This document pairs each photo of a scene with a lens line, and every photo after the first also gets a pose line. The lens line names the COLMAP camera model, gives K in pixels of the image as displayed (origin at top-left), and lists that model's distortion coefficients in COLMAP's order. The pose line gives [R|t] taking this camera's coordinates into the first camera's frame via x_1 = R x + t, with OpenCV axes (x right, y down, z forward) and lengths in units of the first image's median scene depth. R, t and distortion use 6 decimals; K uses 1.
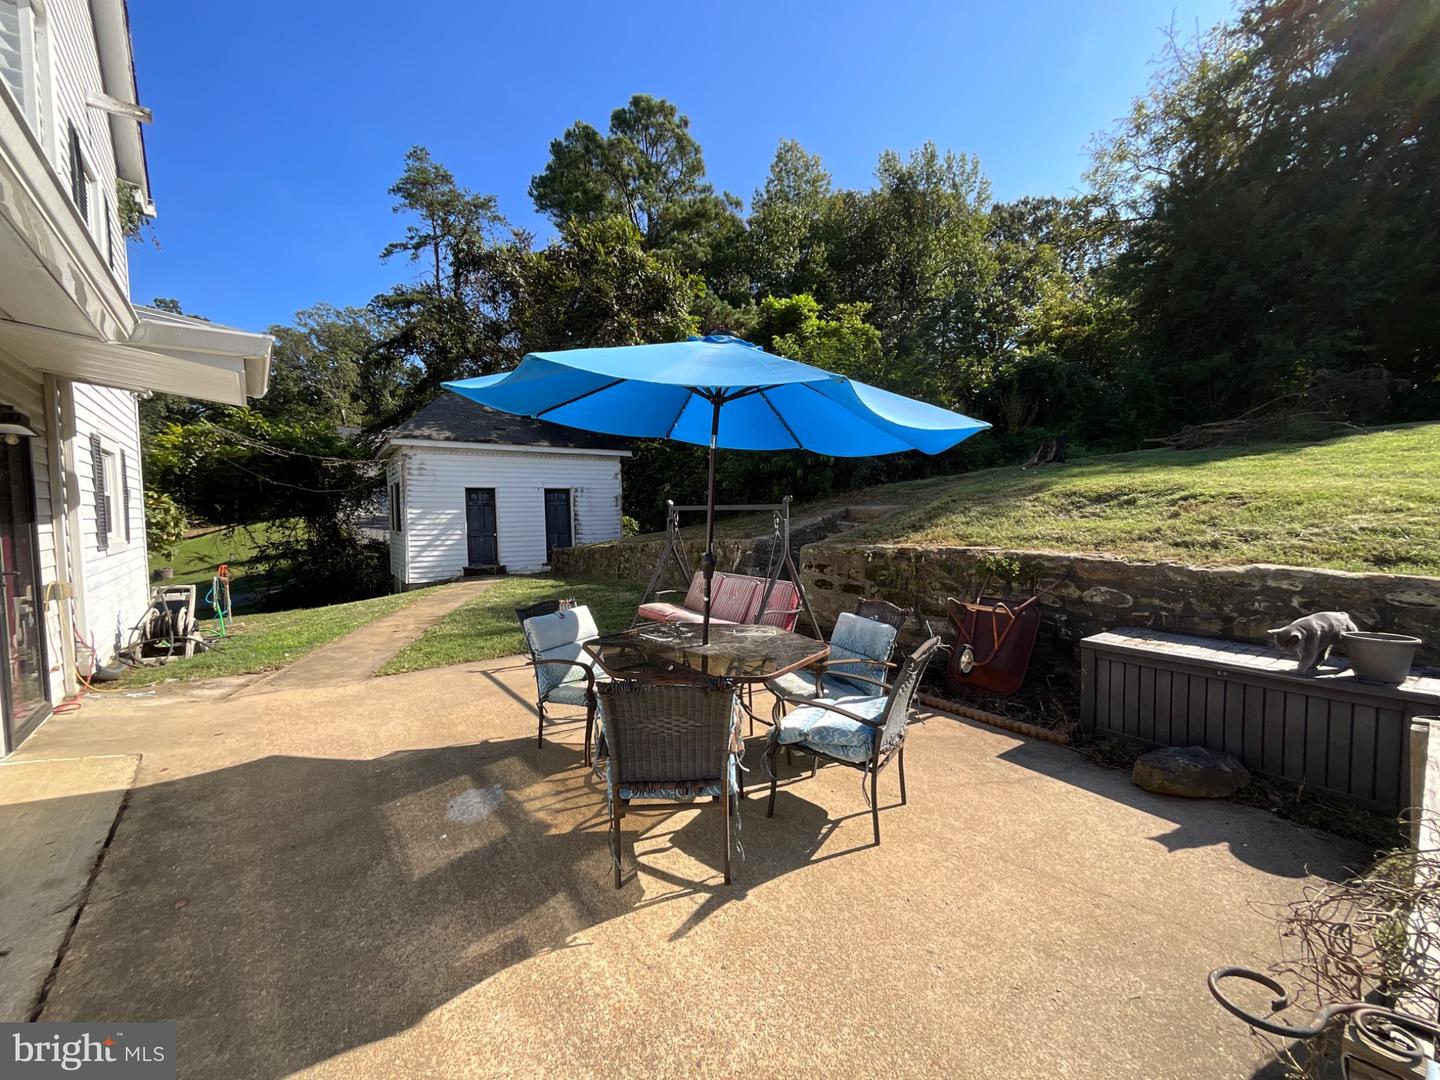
lens RADIAL K [[587.6, 0, 732.2], [0, 587.6, 541.3], [0, 0, 1]] dist [0.001346, -0.000672]
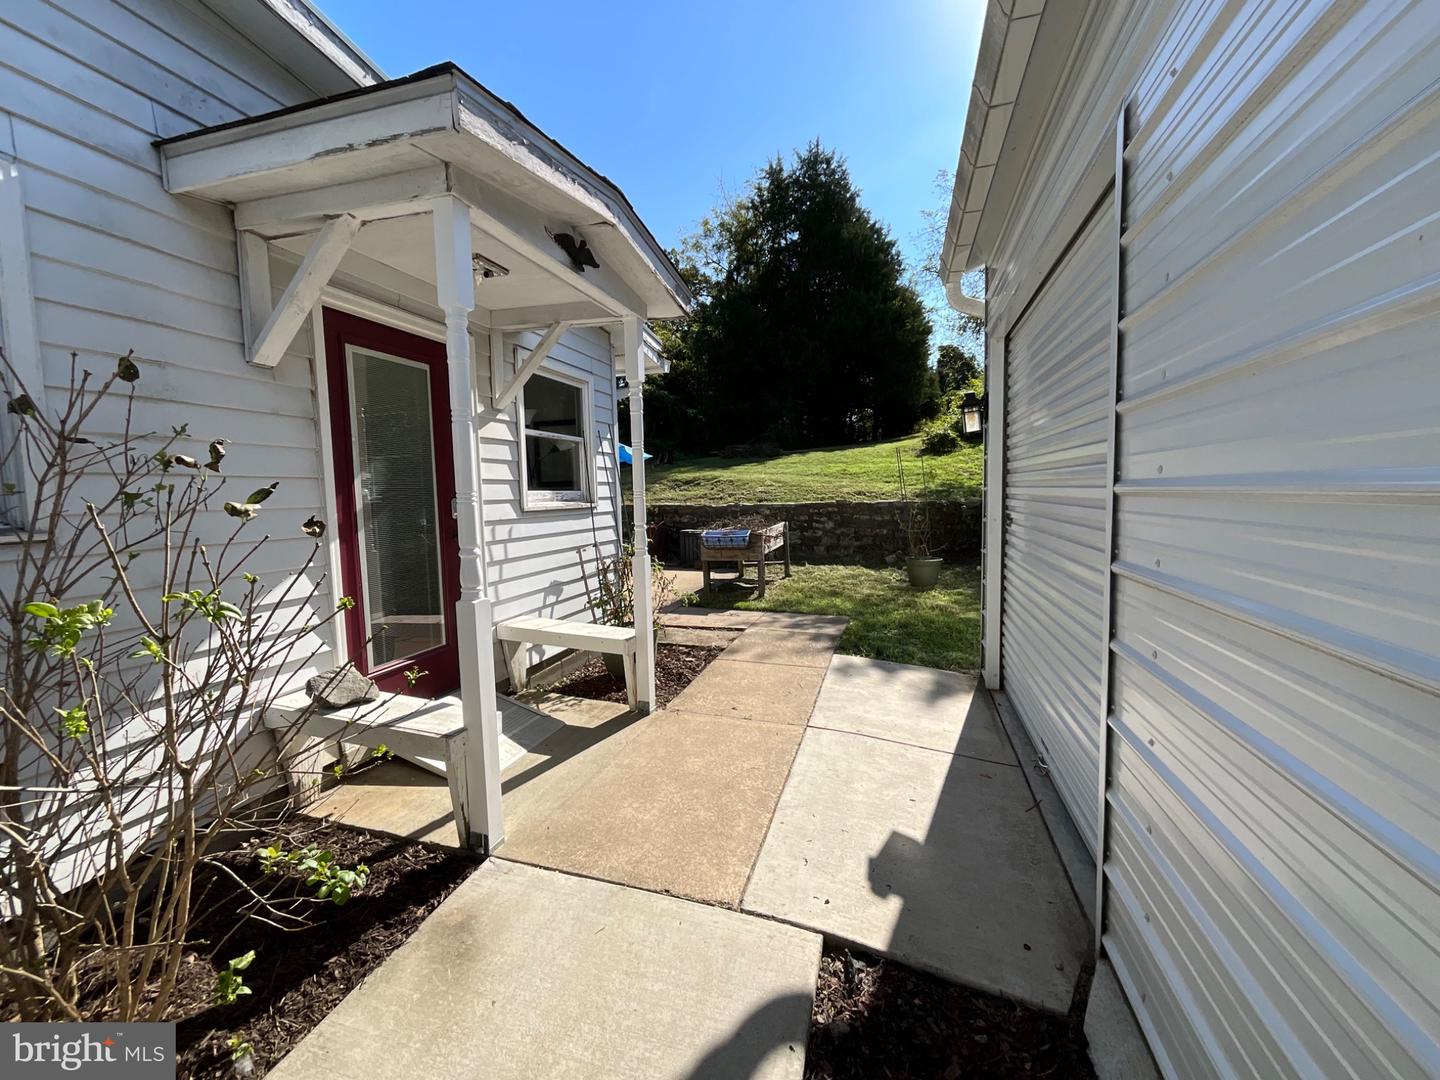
lens RADIAL K [[587.6, 0, 720.4], [0, 587.6, 540.3], [0, 0, 1]] dist [0.001346, -0.000672]
pose [[0.830341, -0.051322, 0.554887, -0.463168], [0.043614, 0.998681, 0.027105, 0.082189], [-0.555546, 0.001694, 0.831484, -0.828827]]
